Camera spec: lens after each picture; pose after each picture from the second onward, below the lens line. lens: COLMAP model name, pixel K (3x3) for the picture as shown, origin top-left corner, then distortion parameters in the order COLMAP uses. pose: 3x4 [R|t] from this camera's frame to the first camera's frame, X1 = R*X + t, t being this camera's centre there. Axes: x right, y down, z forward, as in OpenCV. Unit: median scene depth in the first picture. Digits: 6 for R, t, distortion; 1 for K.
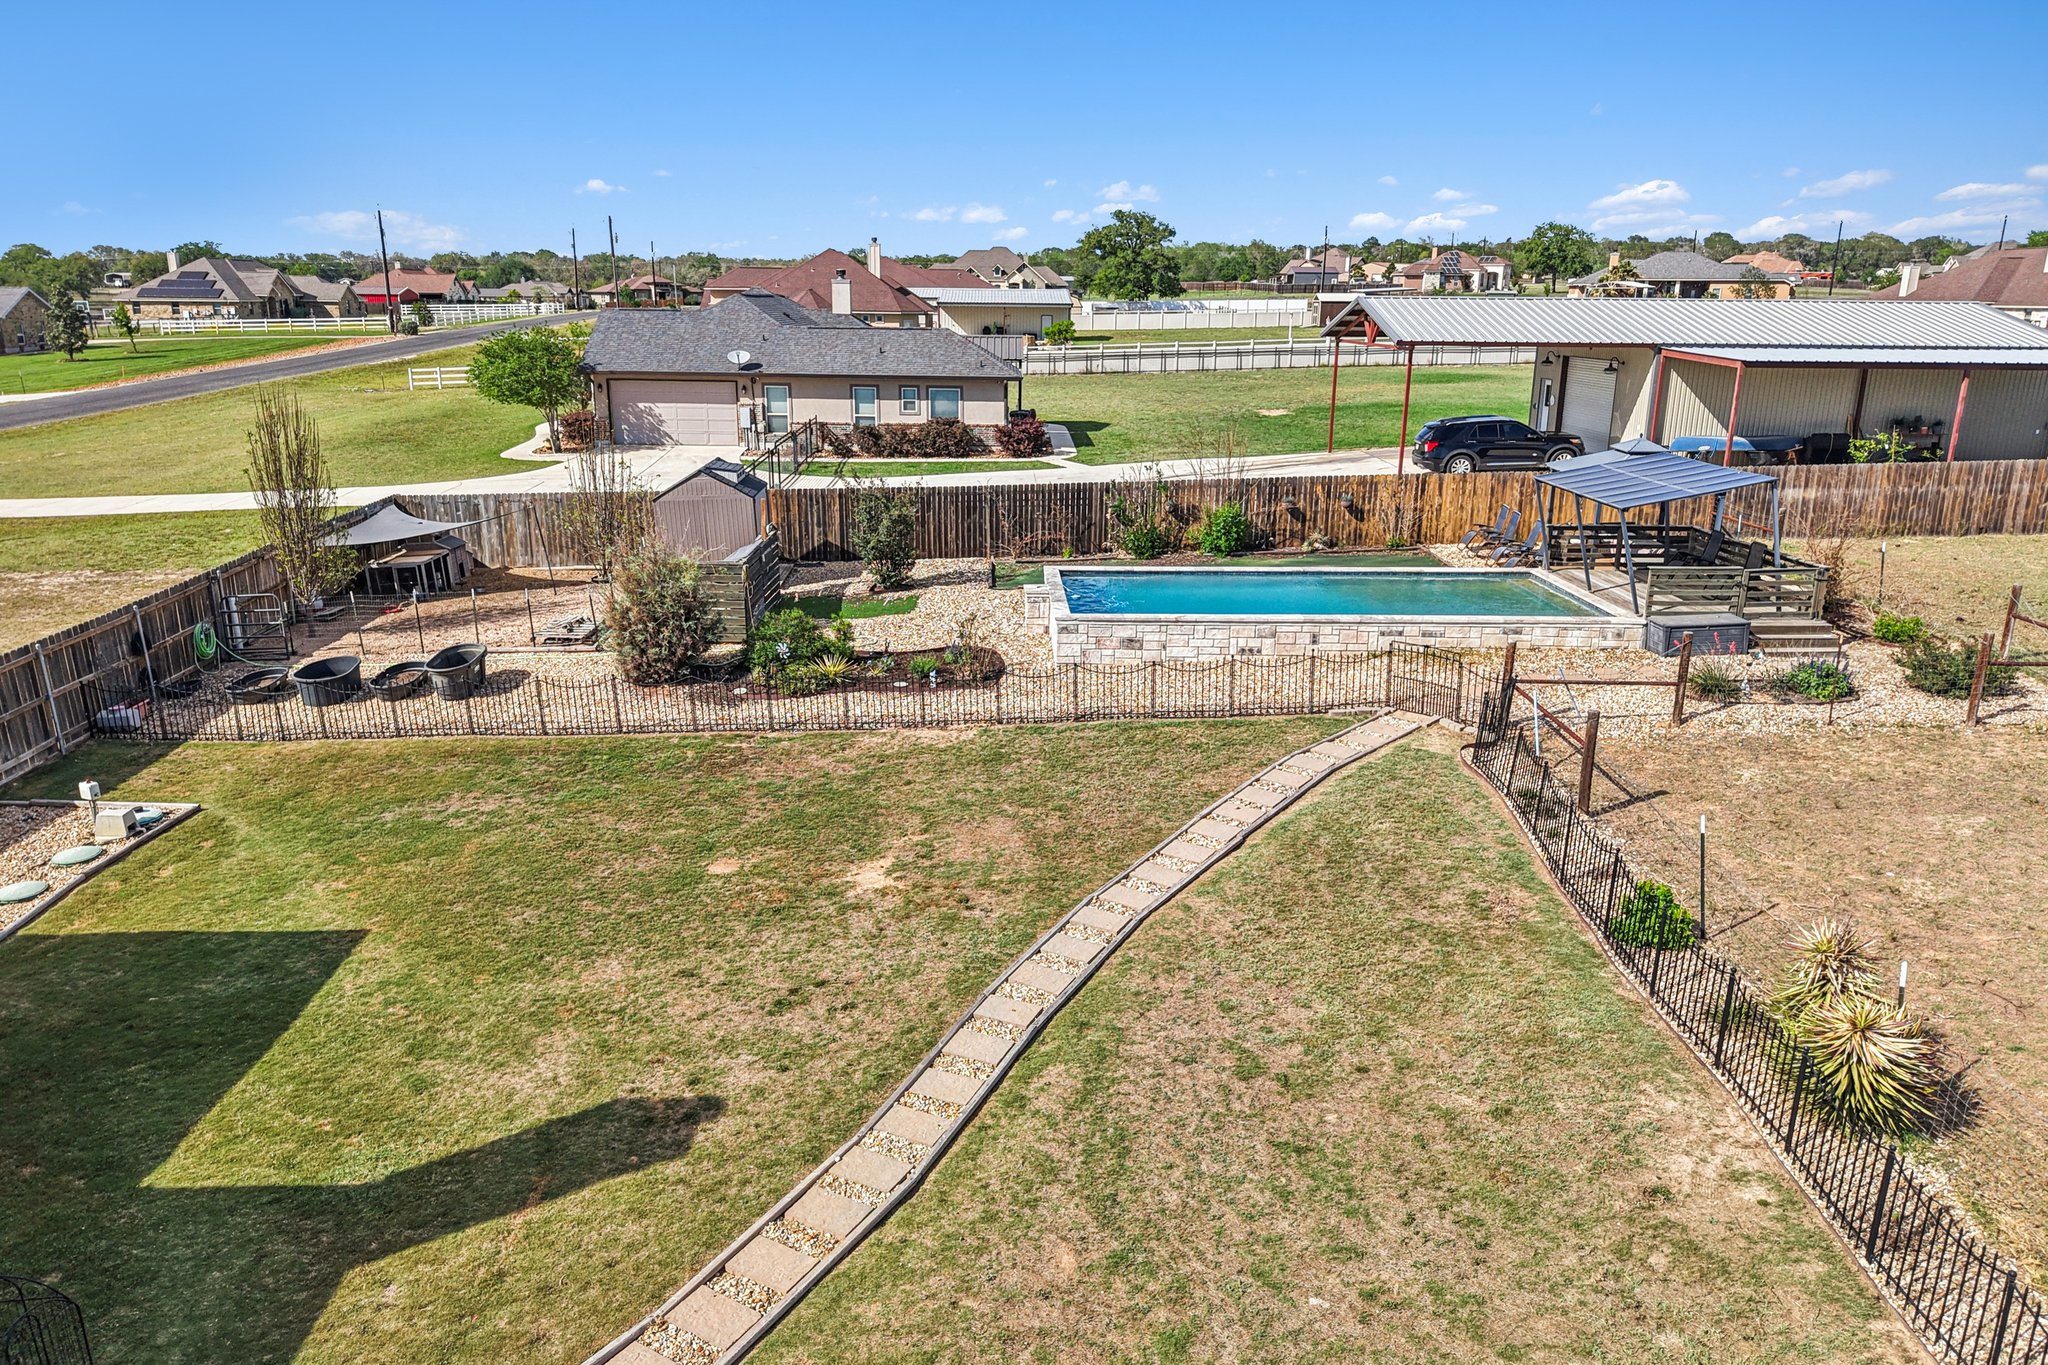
lens RADIAL K [[1386.4, 0, 1022.5], [0, 1386.4, 677.3], [0, 0, 1]] dist [0.027670, -0.027658]
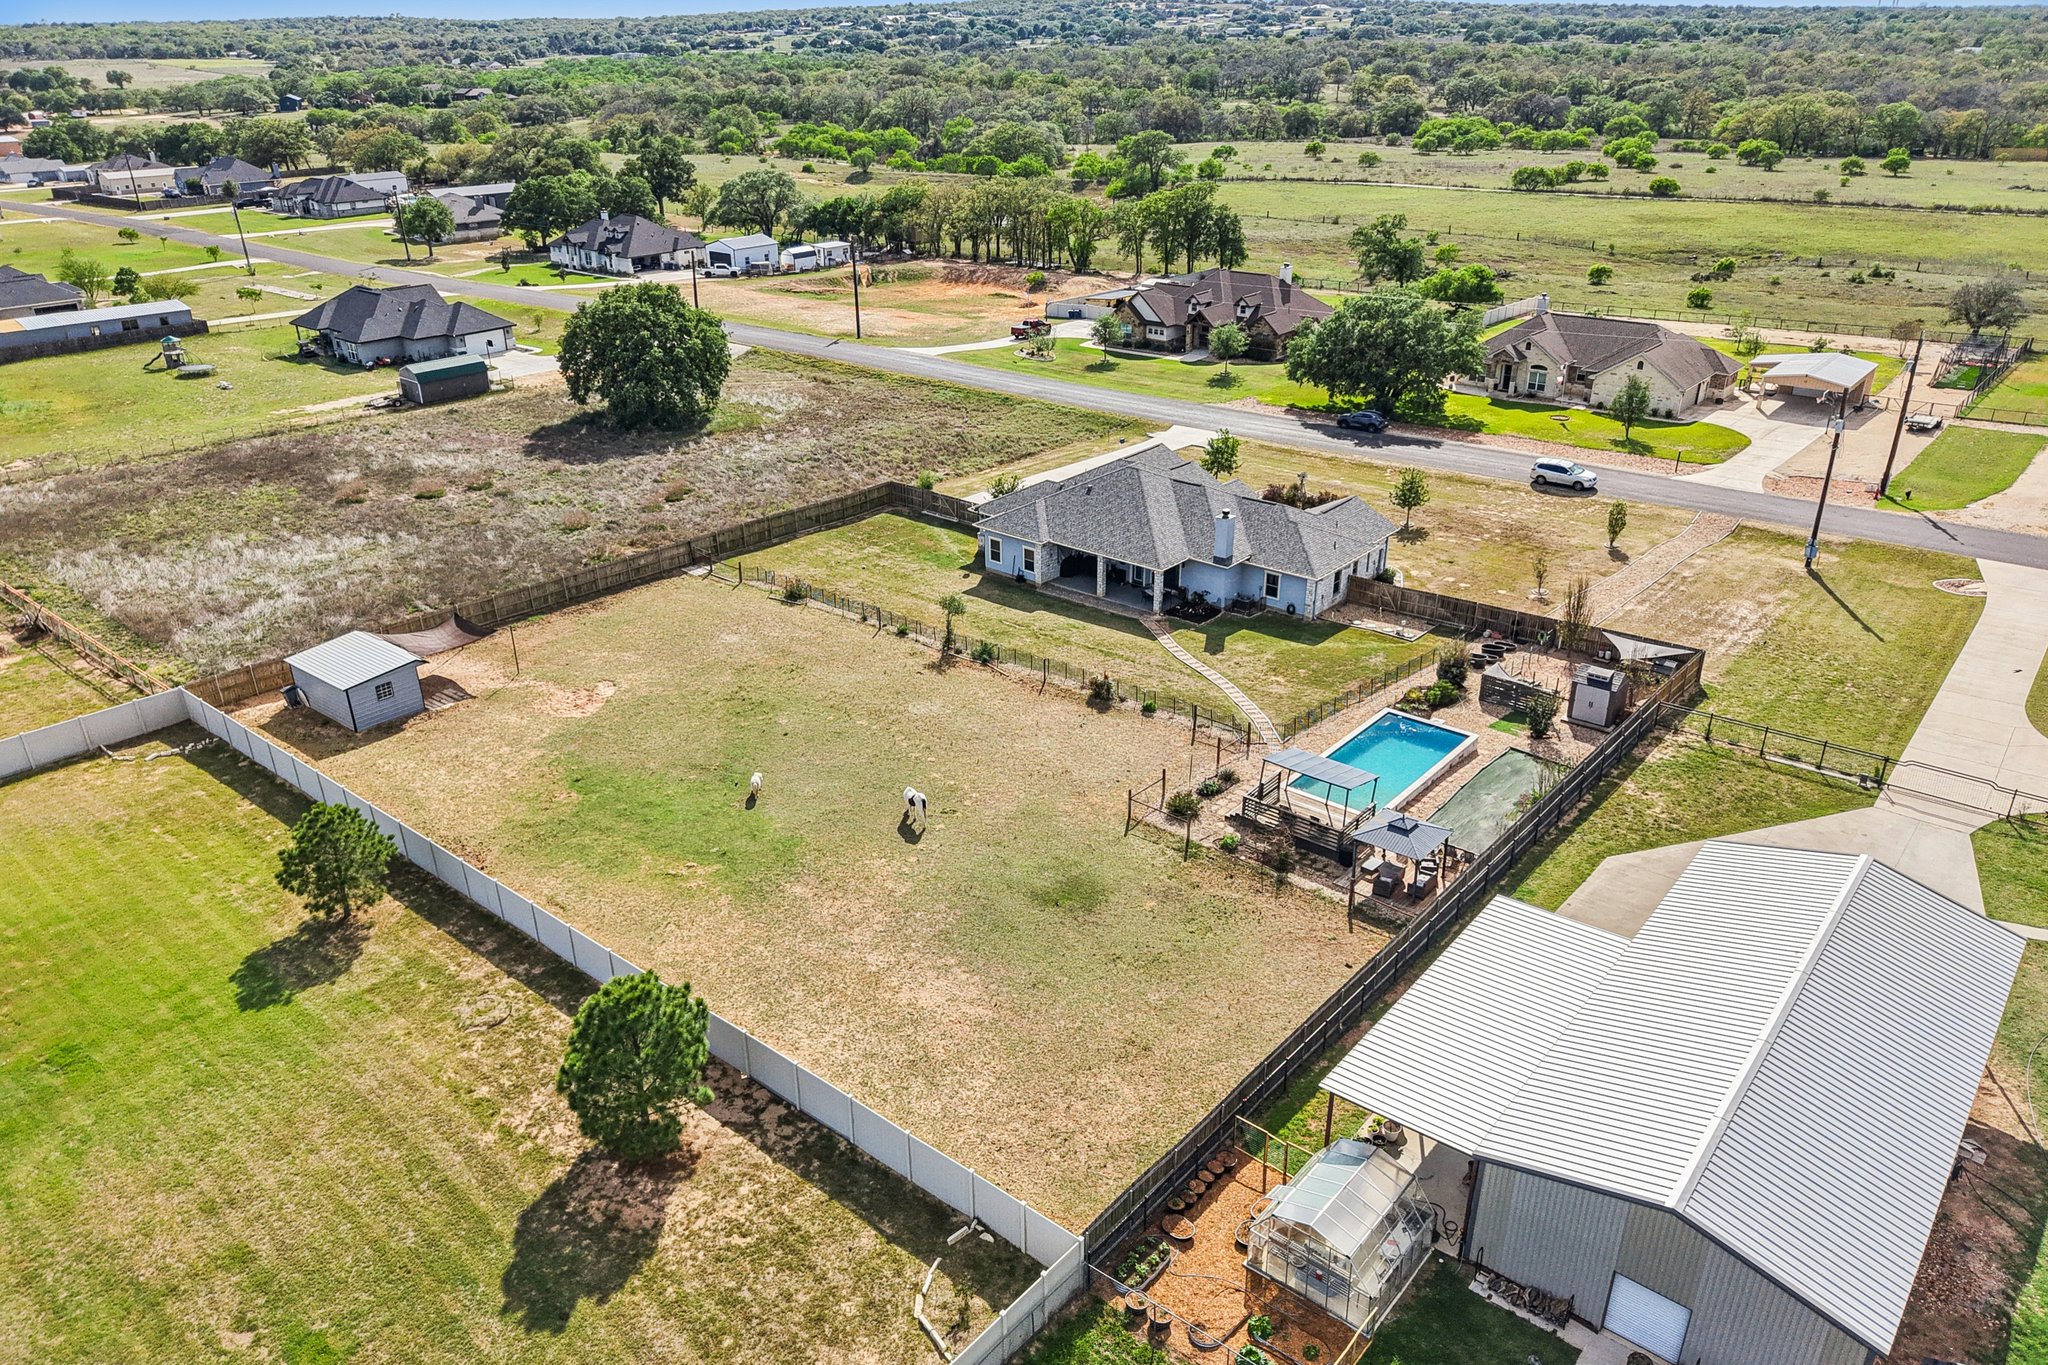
lens RADIAL K [[1386.4, 0, 1019.0], [0, 1386.4, 717.1], [0, 0, 1]] dist [0.027670, -0.027658]
pose [[-0.663168, 0.316533, -0.678244, 3.460295], [-0.189256, 0.805810, 0.561117, -2.067864], [0.724148, 0.500477, -0.474481, 2.538963]]
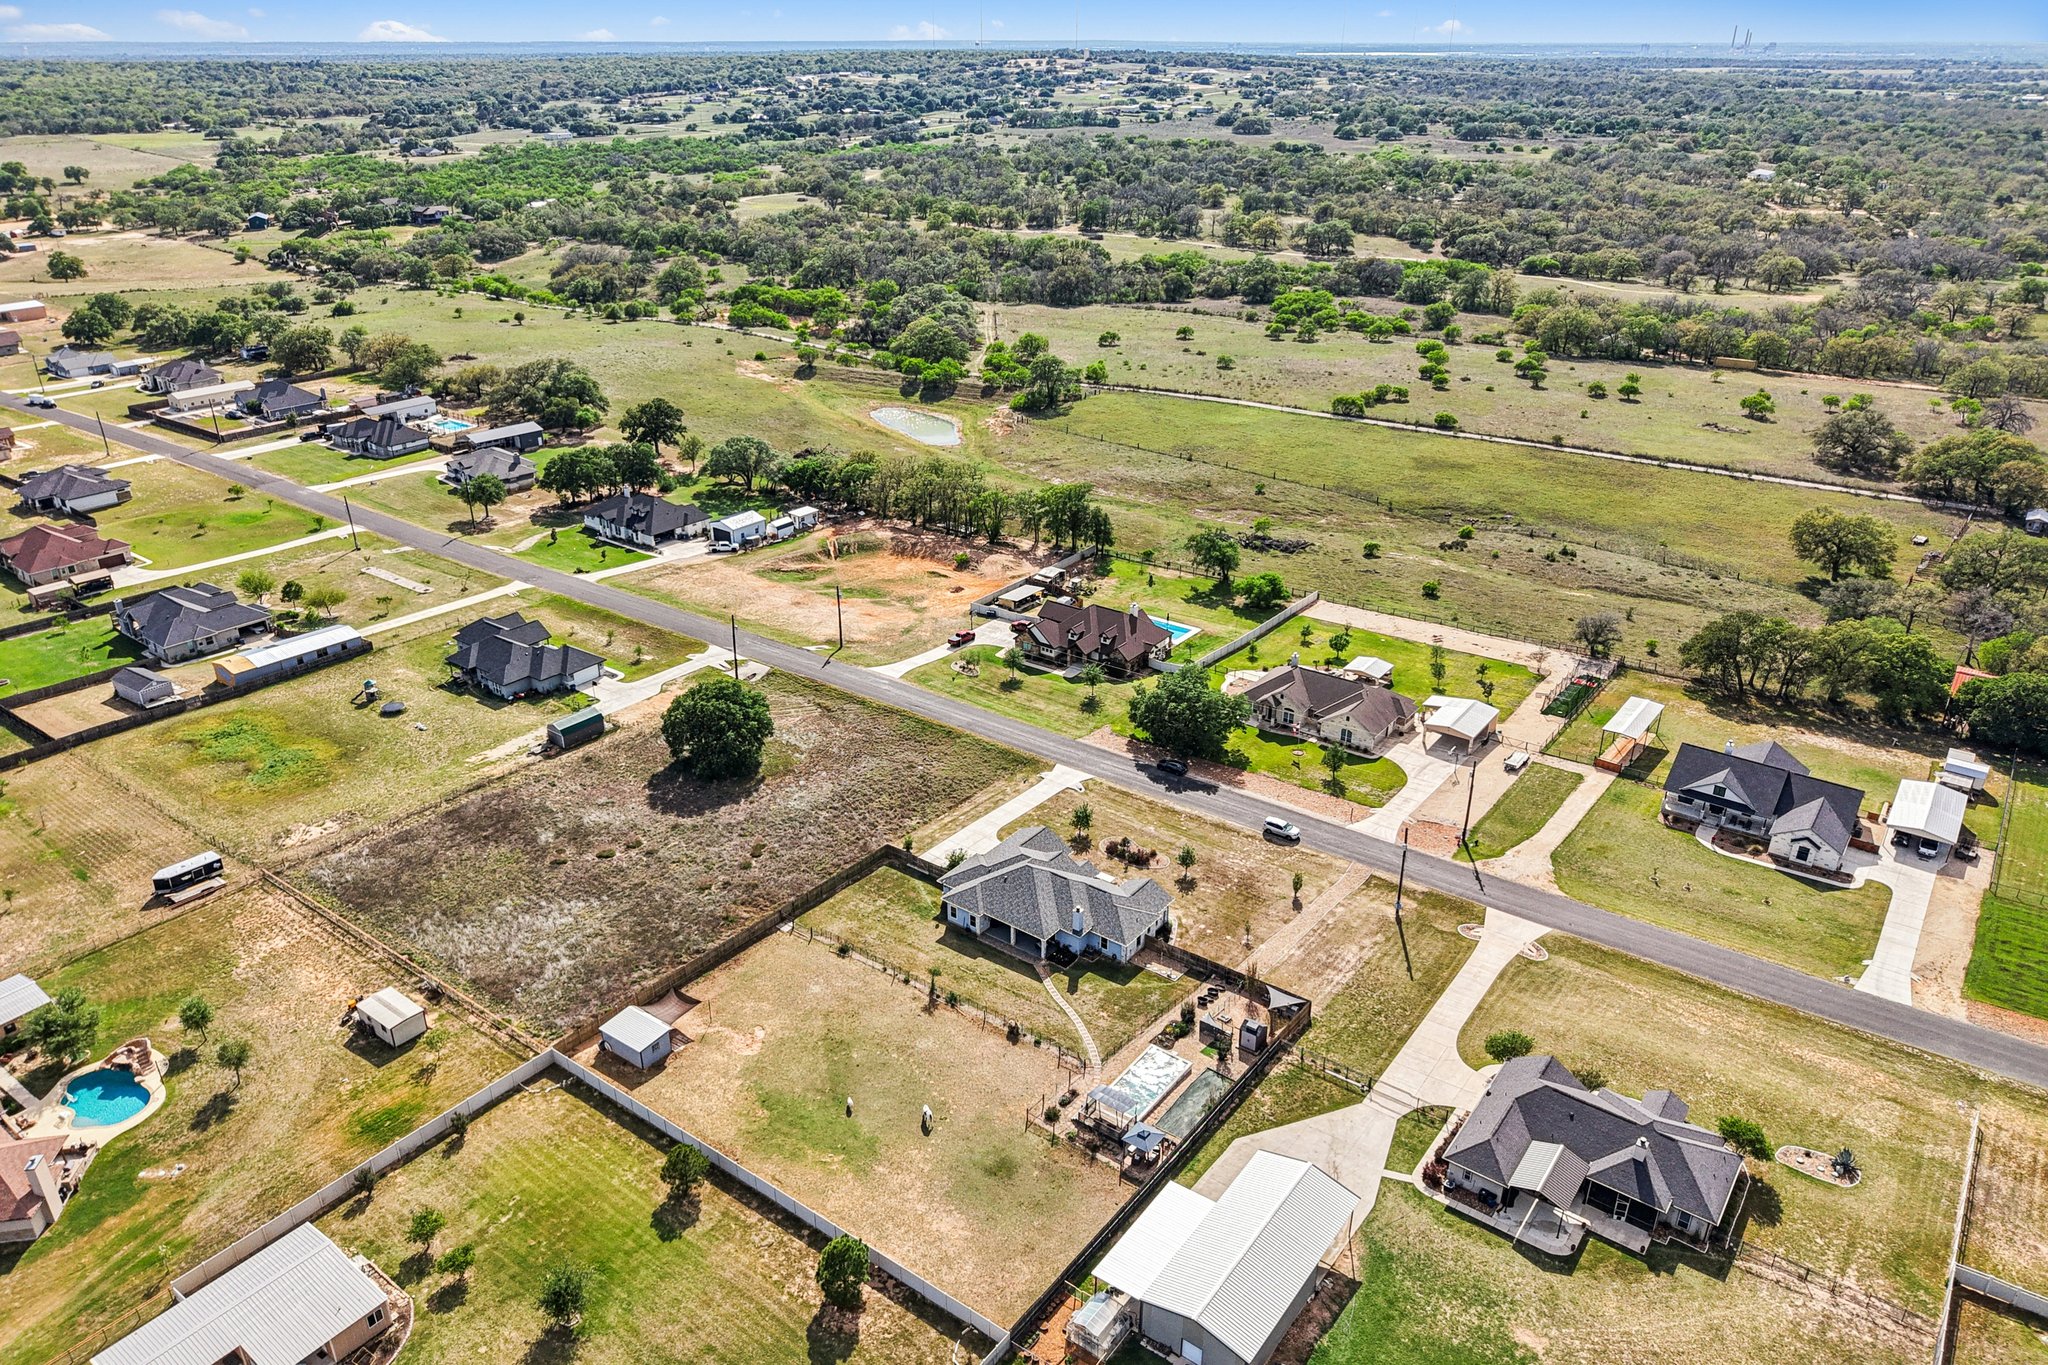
lens RADIAL K [[1386.4, 0, 1014.9], [0, 1386.4, 665.2], [0, 0, 1]] dist [0.027670, -0.027658]
pose [[-0.616758, 0.299501, -0.727948, 5.875851], [-0.211325, 0.827835, 0.519644, -6.030877], [0.758255, 0.474329, -0.447282, 3.404227]]
